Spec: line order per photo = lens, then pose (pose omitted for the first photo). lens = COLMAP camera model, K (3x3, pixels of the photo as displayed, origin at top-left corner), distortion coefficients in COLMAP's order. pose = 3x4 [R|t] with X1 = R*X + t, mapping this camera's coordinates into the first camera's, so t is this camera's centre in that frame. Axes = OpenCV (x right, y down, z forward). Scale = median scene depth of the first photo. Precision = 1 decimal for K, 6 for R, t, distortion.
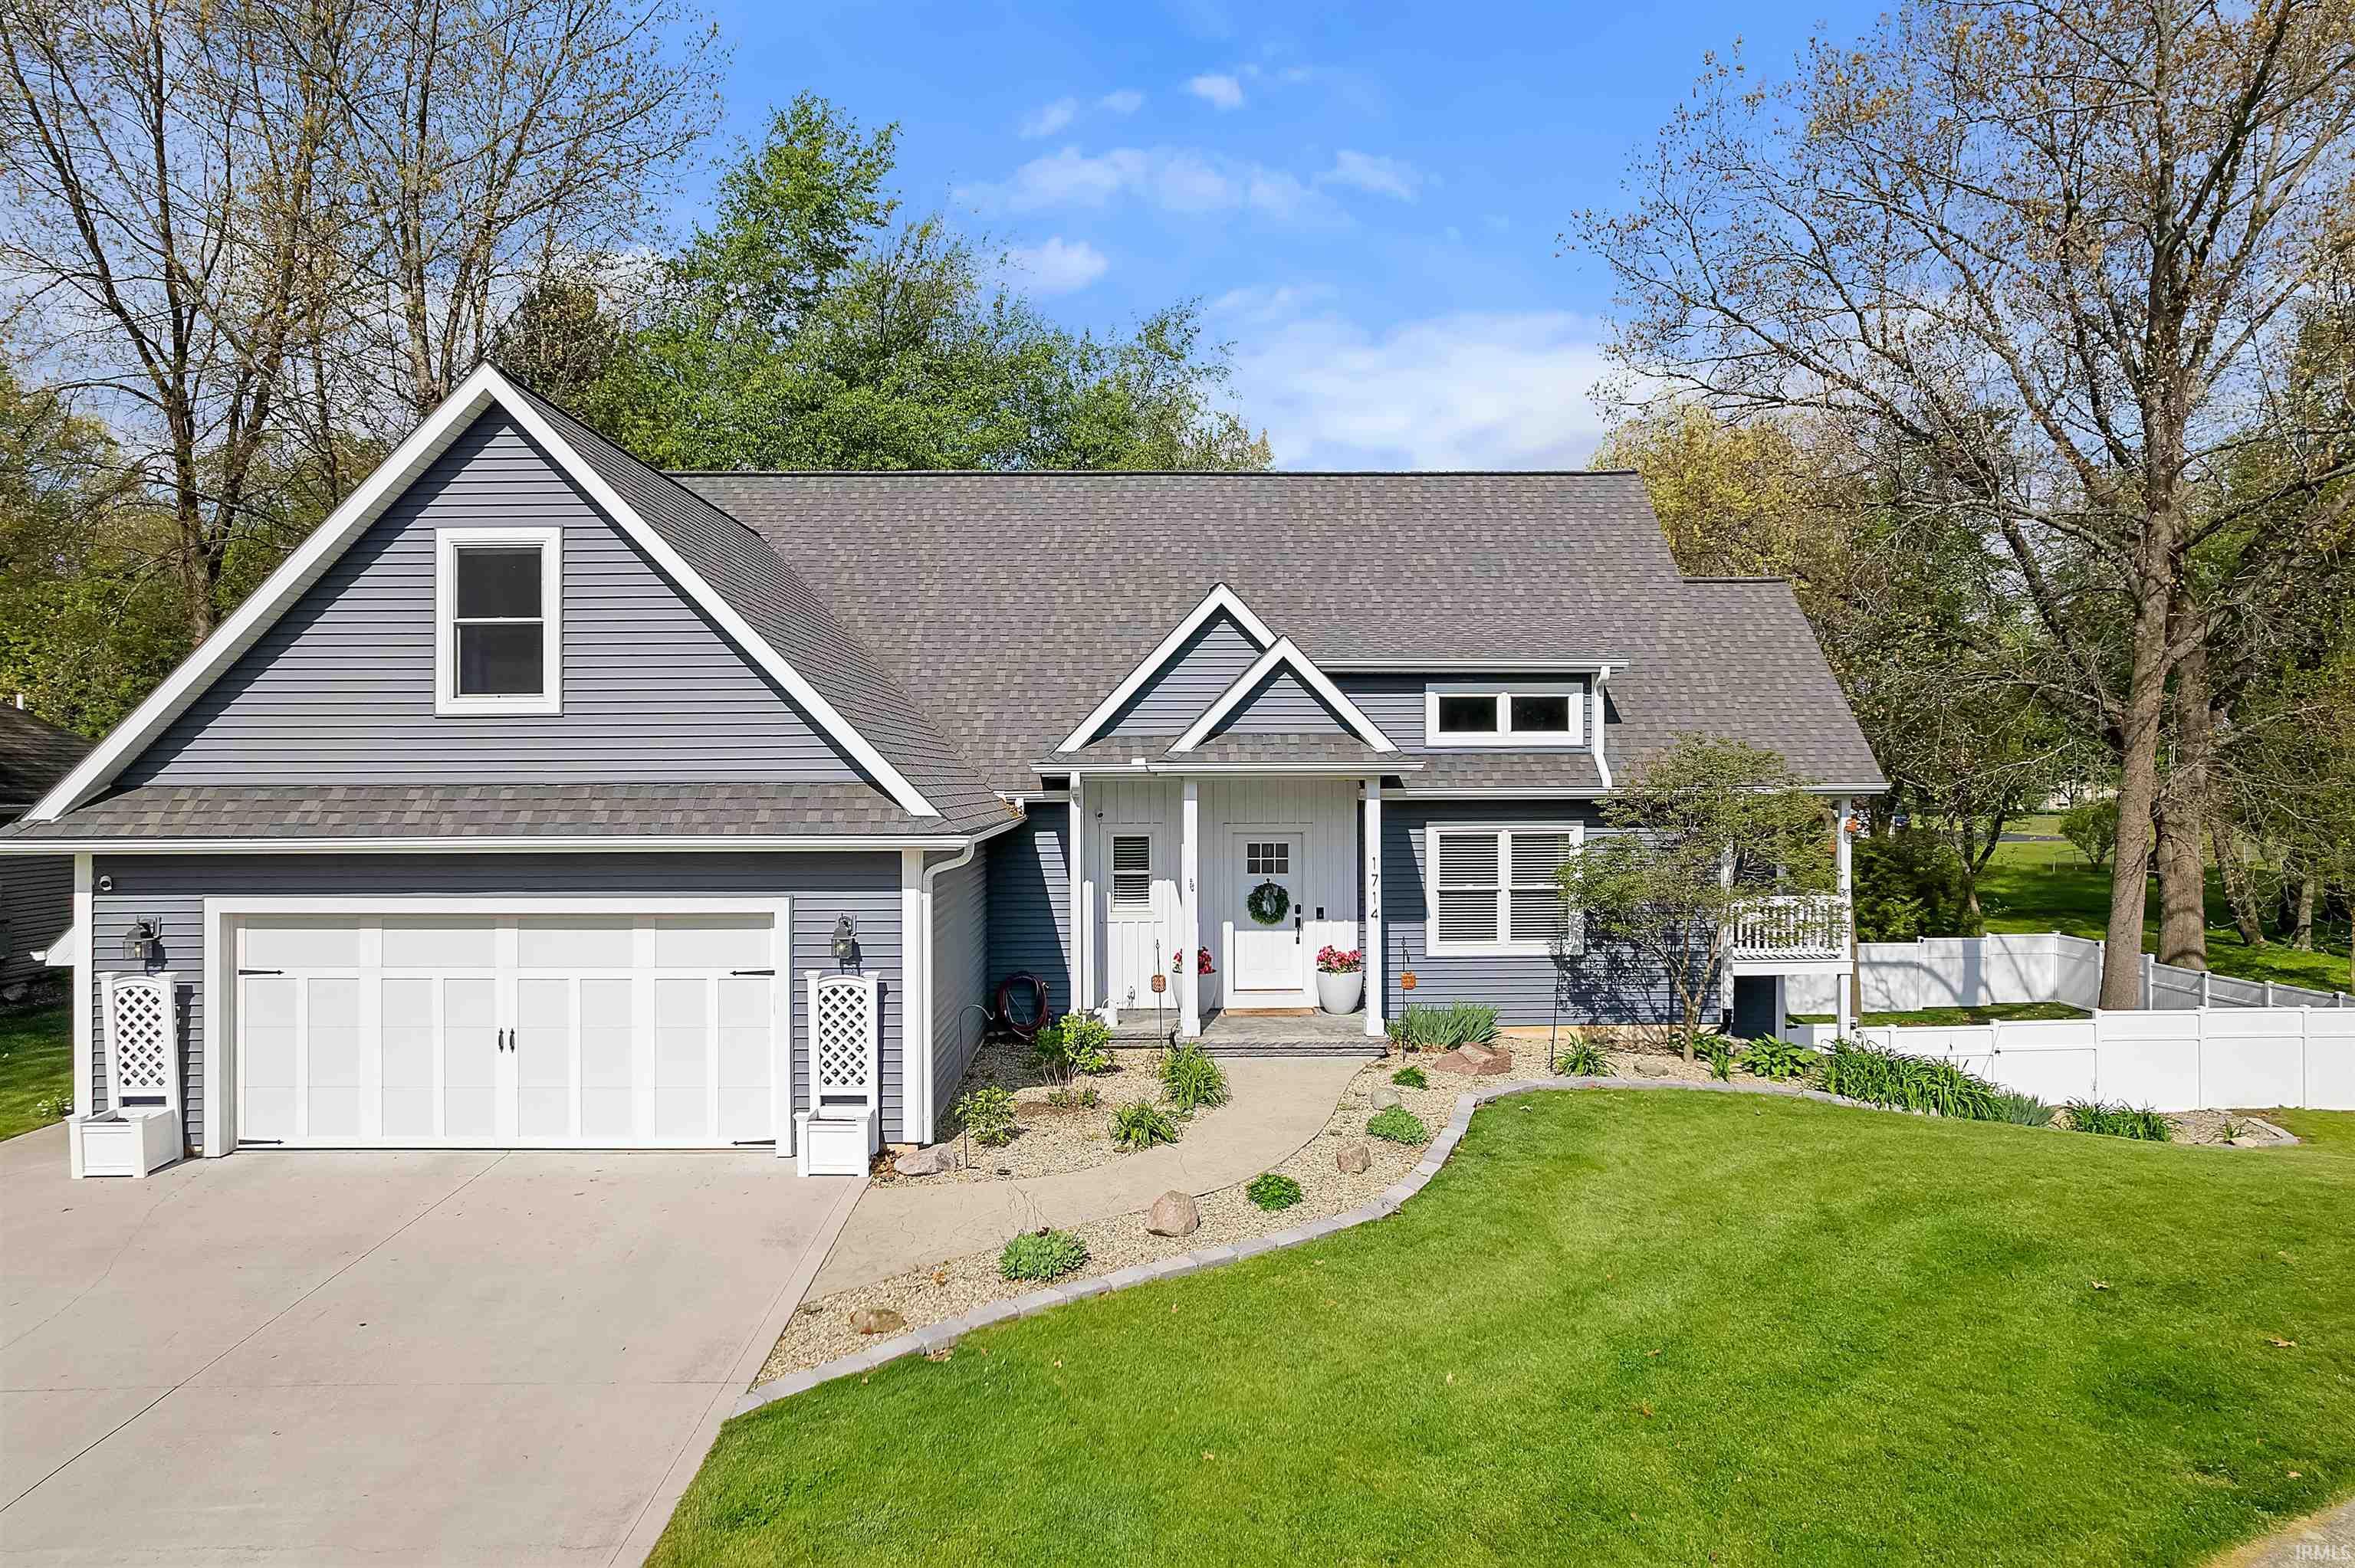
lens RADIAL K [[1513.3, 0, 1194.7], [0, 1513.3, 774.4], [0, 0, 1]] dist [-0.048198, 0.025019]
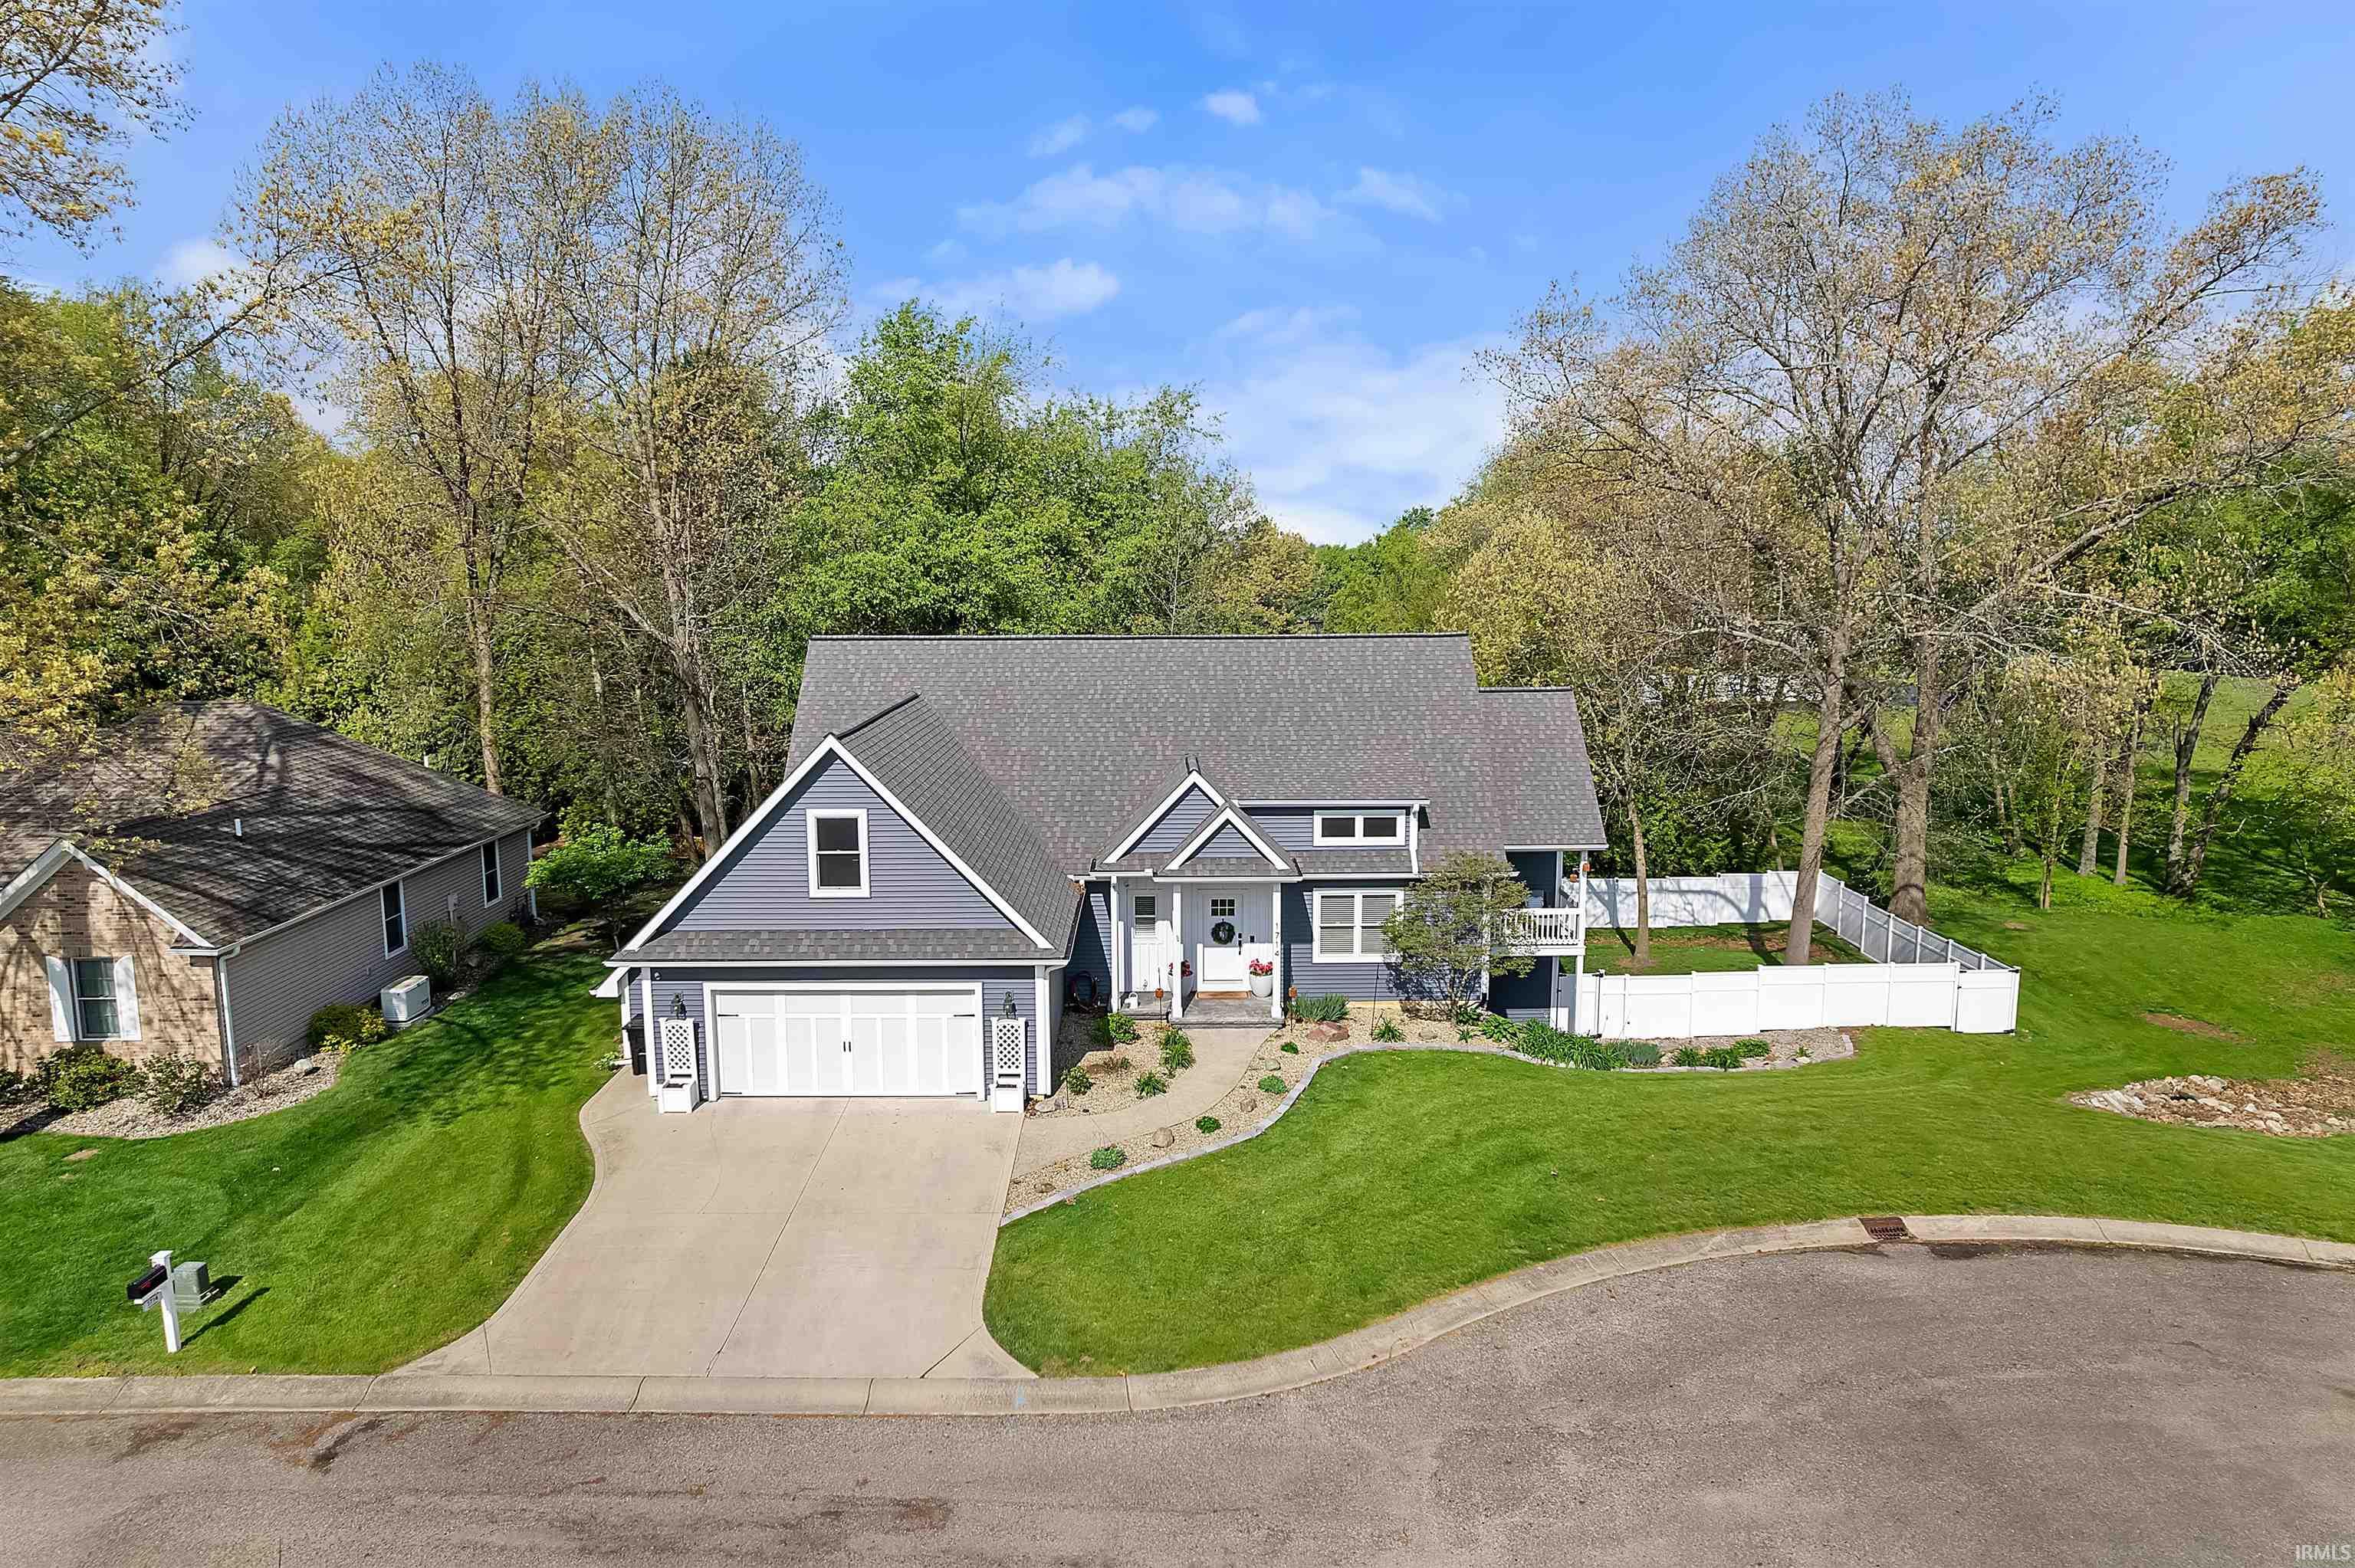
lens RADIAL K [[1513.3, 0, 1189.0], [0, 1513.3, 783.0], [0, 0, 1]] dist [-0.048198, 0.025019]
pose [[0.999872, 0.002291, -0.015831, 0.042947], [0.000078, 0.988982, 0.148035, -0.406965], [0.015996, -0.148017, 0.988855, -0.836251]]
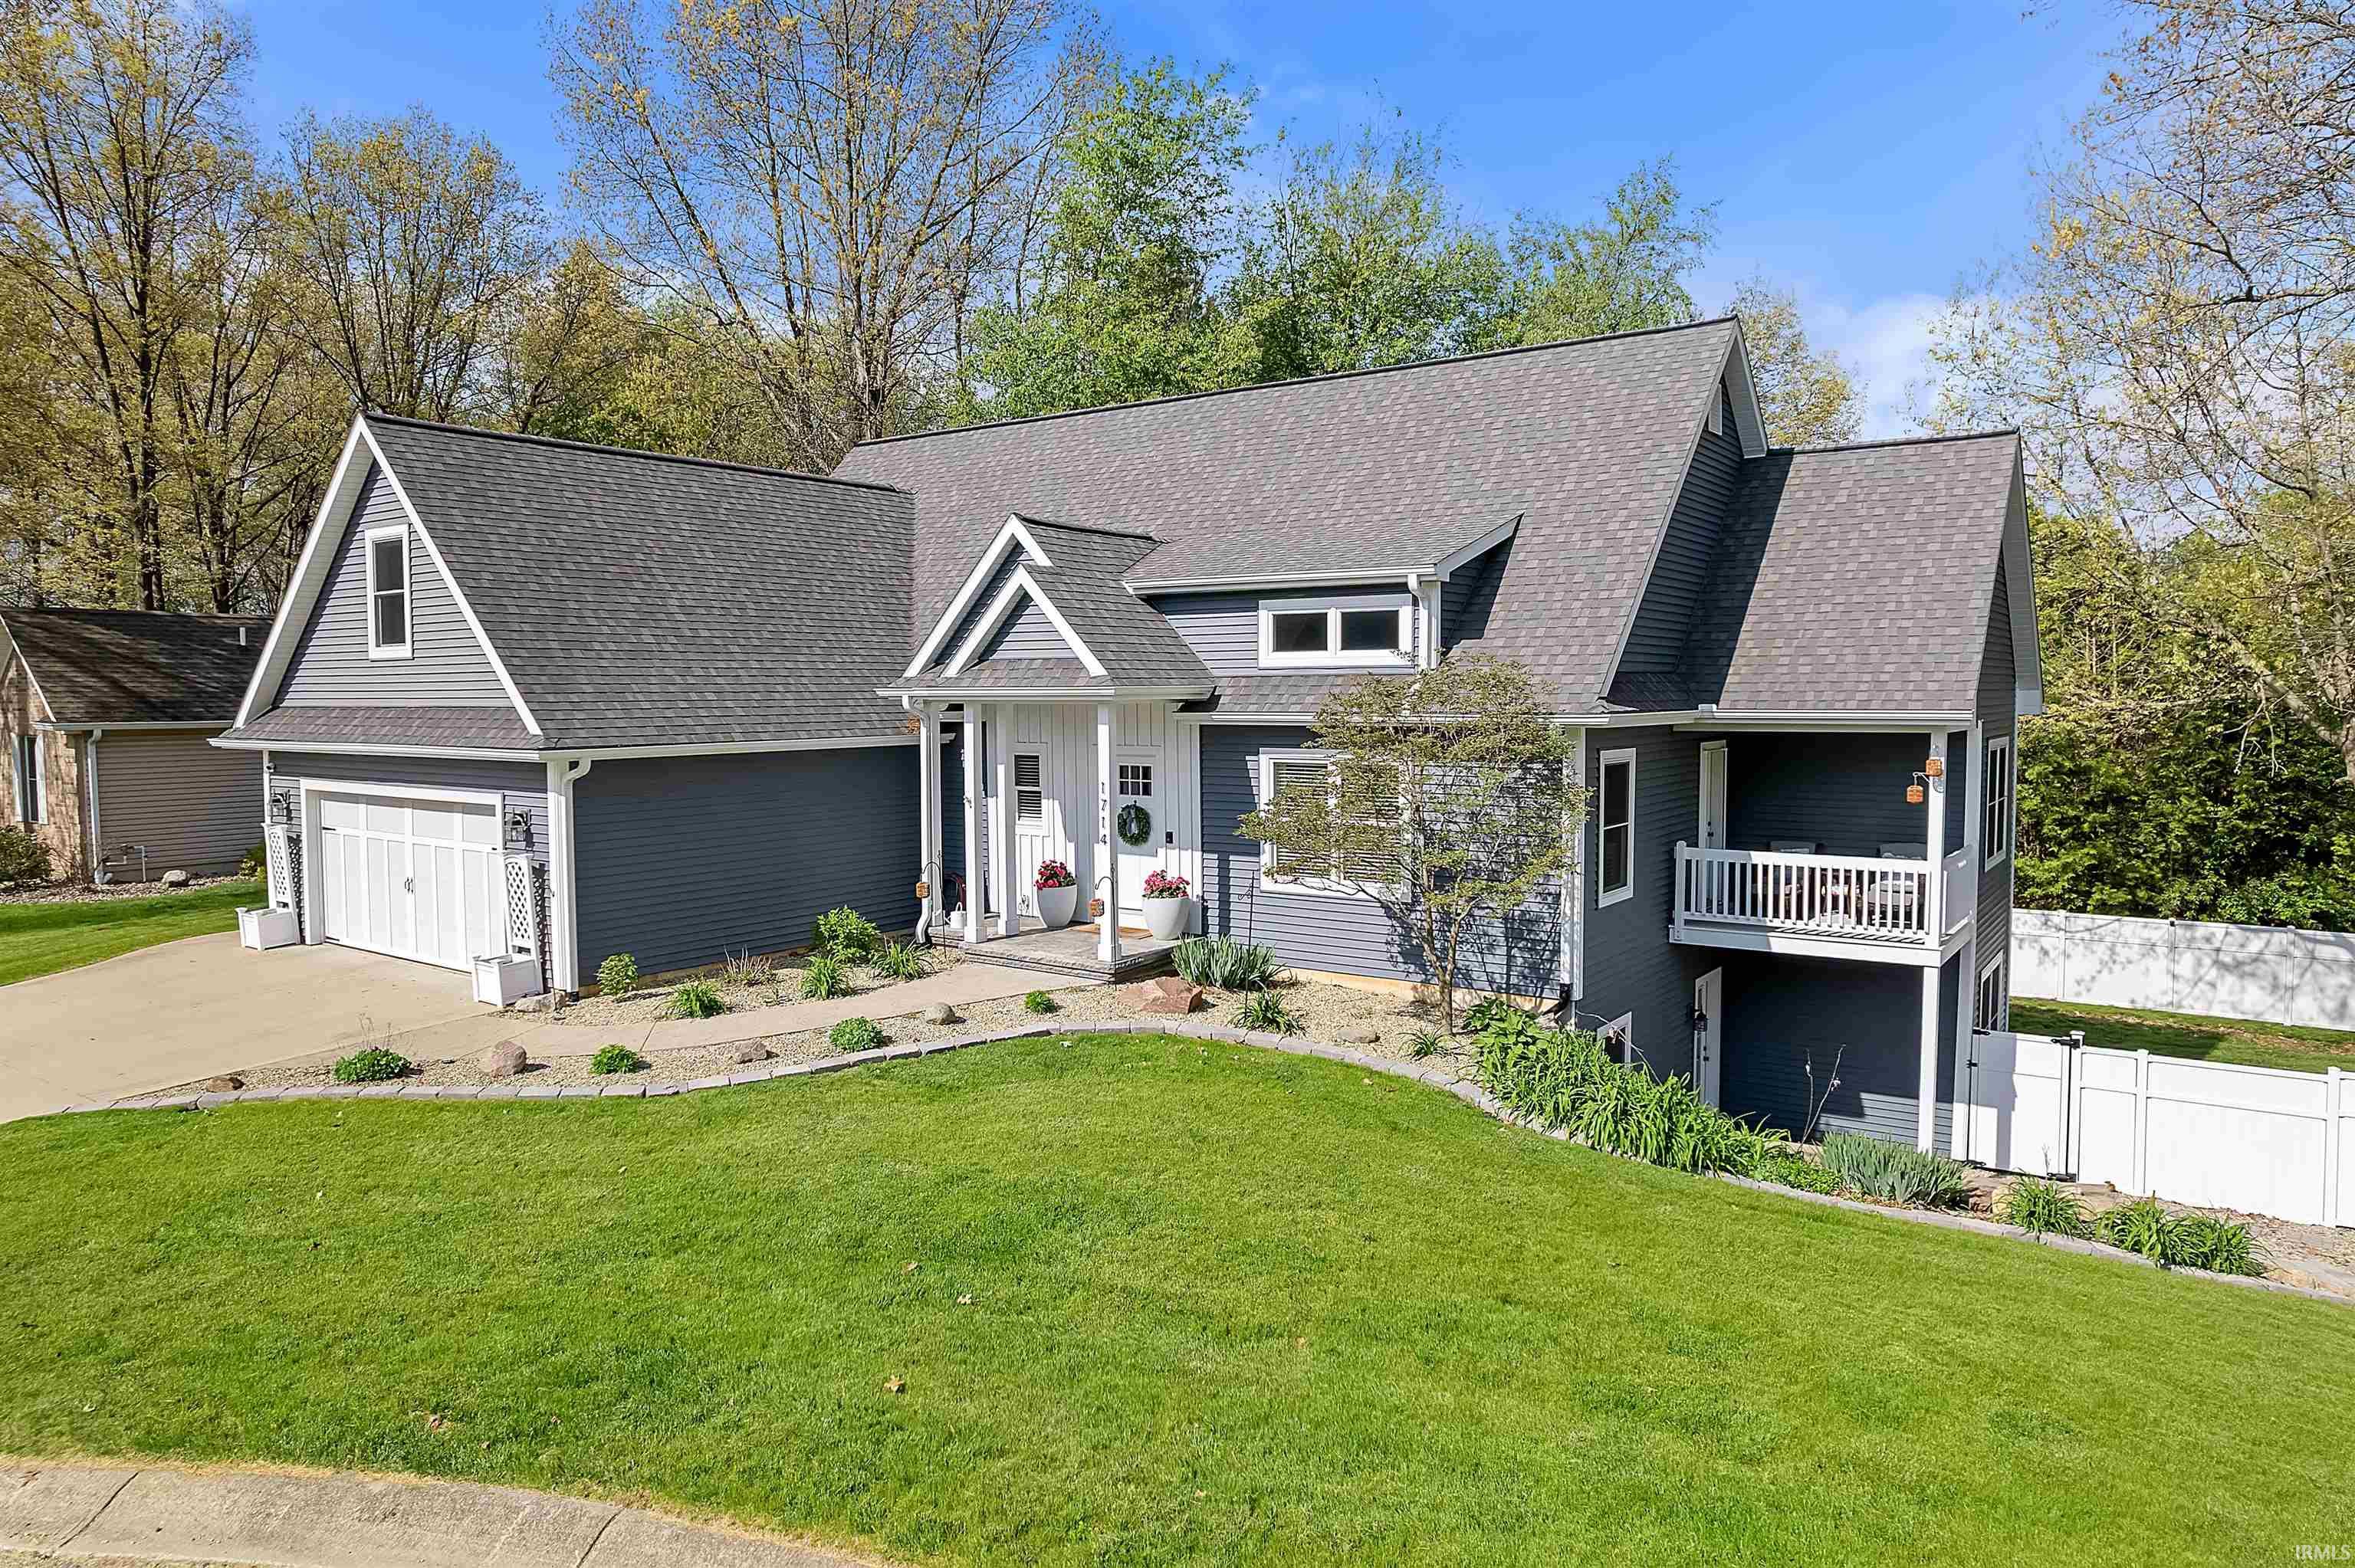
lens RADIAL K [[1513.3, 0, 1168.8], [0, 1513.3, 778.5], [0, 0, 1]] dist [-0.048198, 0.025019]
pose [[0.789247, 0.035703, -0.613037, 0.802161], [0.002612, 0.998104, 0.061491, -0.009259], [0.614070, -0.050133, 0.787658, 0.259258]]
